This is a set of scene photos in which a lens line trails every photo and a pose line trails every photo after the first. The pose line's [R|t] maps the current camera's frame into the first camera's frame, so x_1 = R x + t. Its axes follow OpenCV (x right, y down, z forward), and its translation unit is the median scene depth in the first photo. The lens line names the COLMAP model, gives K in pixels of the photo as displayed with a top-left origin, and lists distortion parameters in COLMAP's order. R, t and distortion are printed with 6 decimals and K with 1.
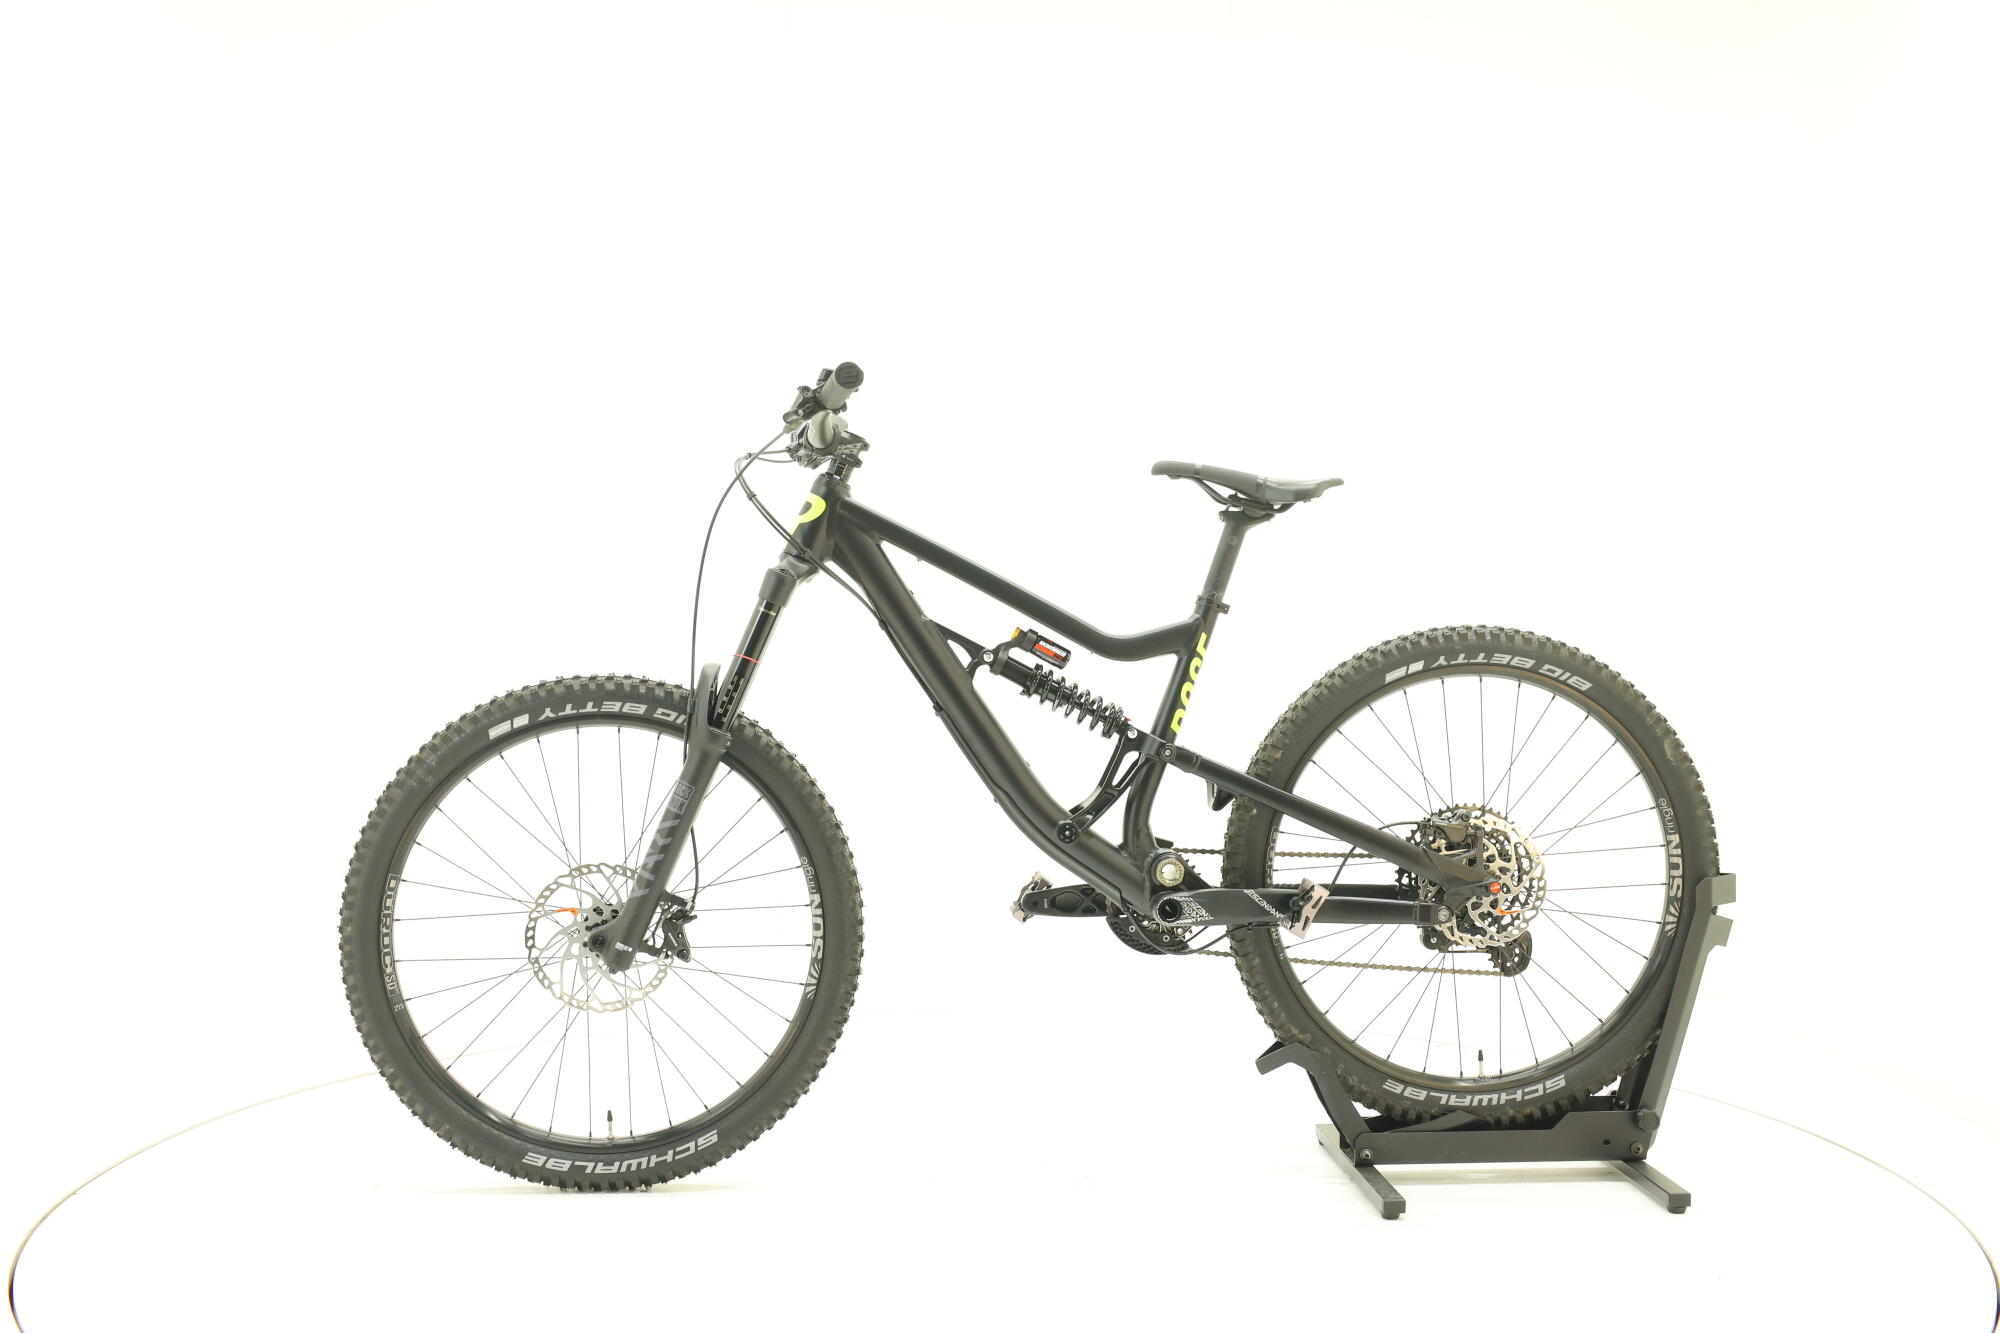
lens RADIAL K [[2135.7, 0, 1000.0], [0, 2135.7, 666.5], [0, 0, 1]] dist [-0.028287, -0.015629]
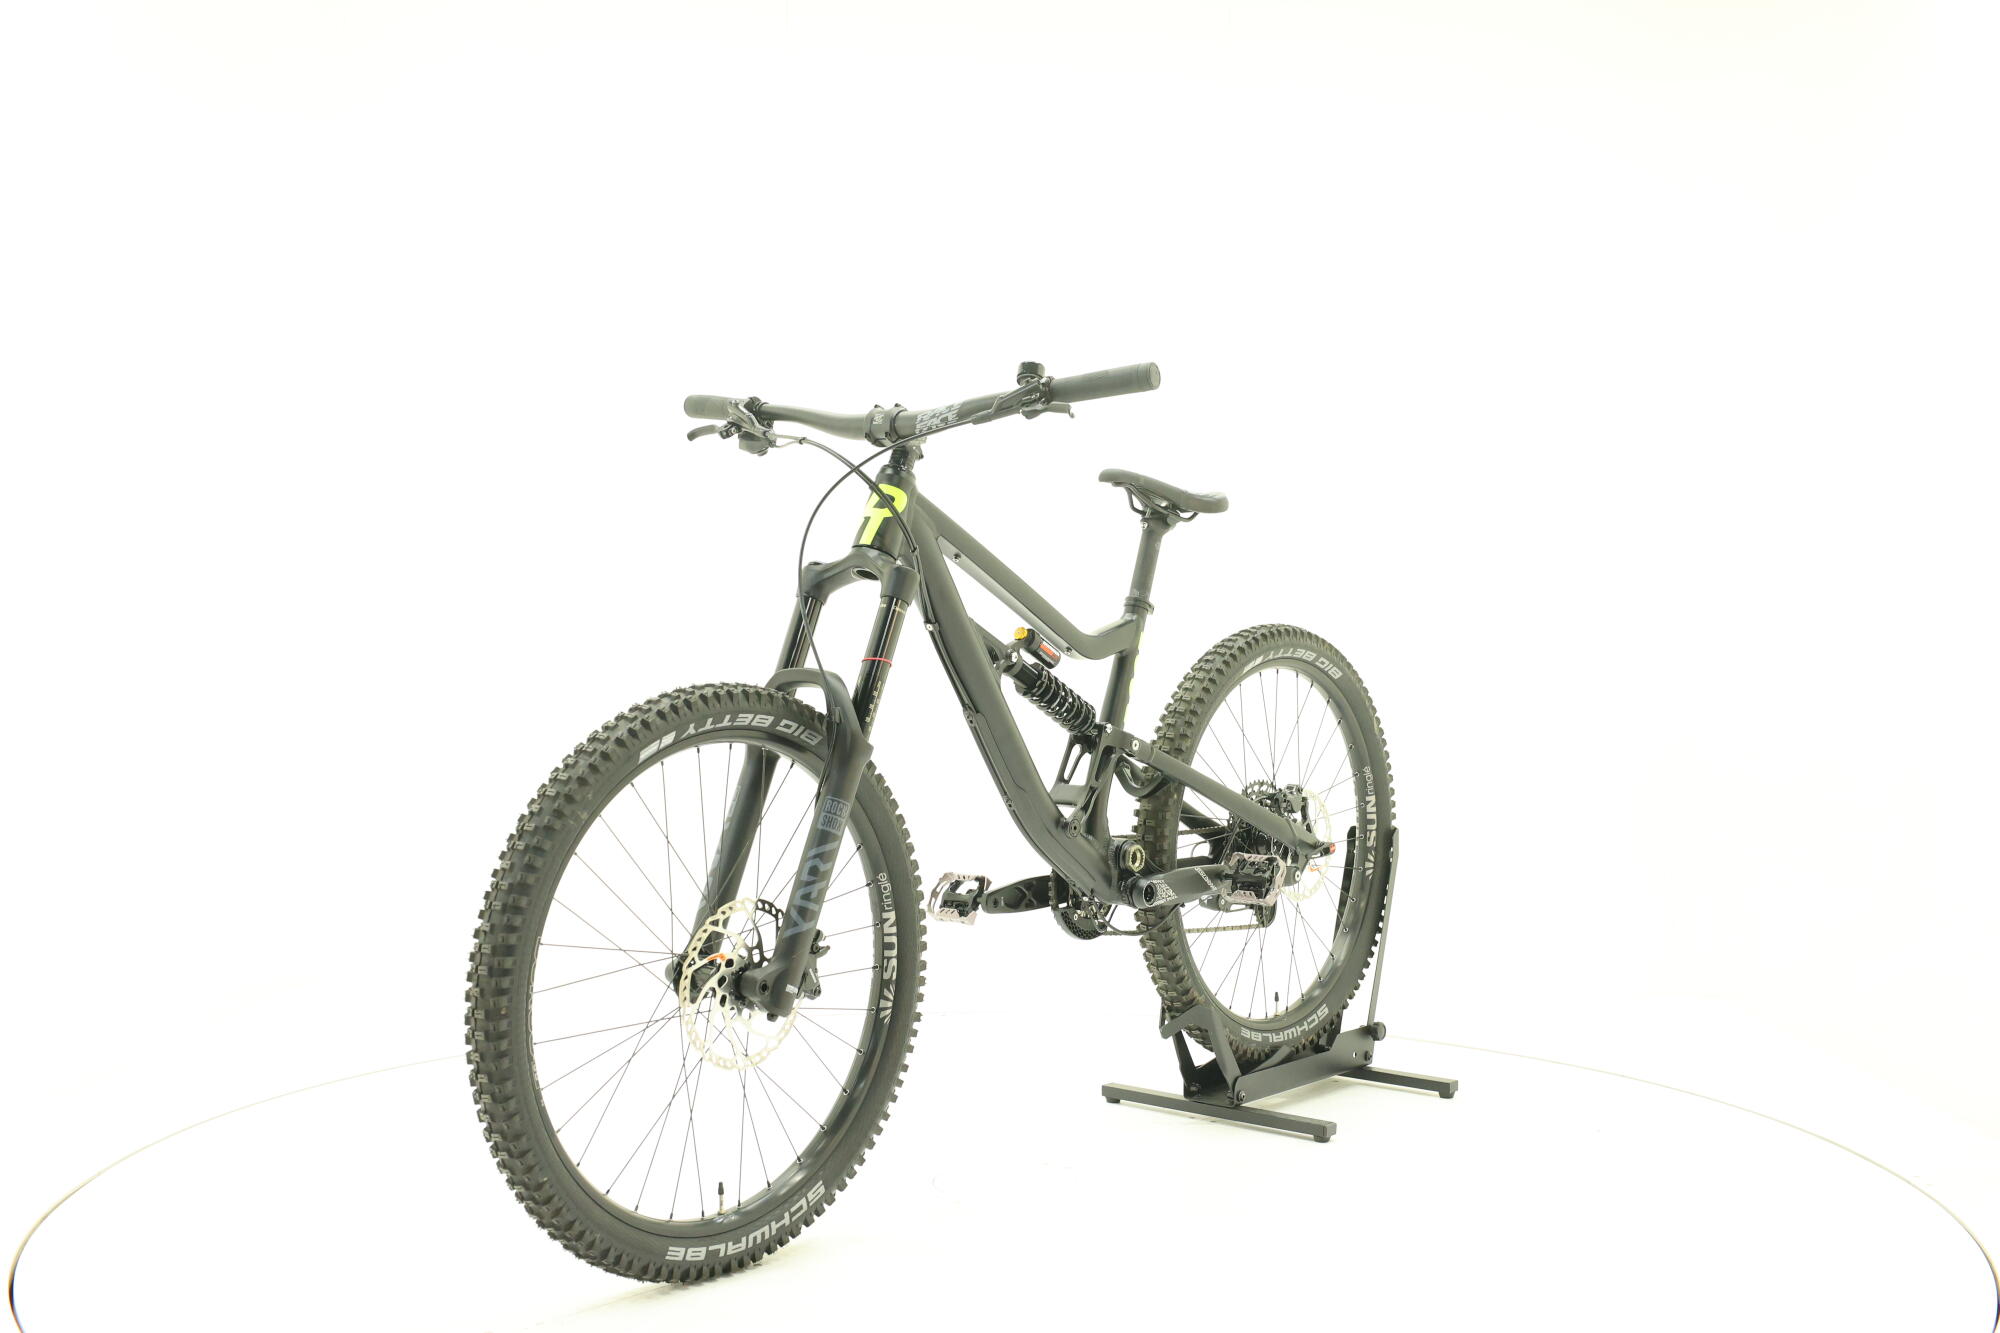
lens RADIAL K [[2135.7, 0, 1000.0], [0, 2135.7, 666.5], [0, 0, 1]] dist [-0.028287, -0.015629]
pose [[0.706391, -0.018165, 0.707589, -0.708456], [0.020444, 0.999777, 0.005257, -0.005371], [-0.707527, 0.010753, 0.706605, 0.295019]]
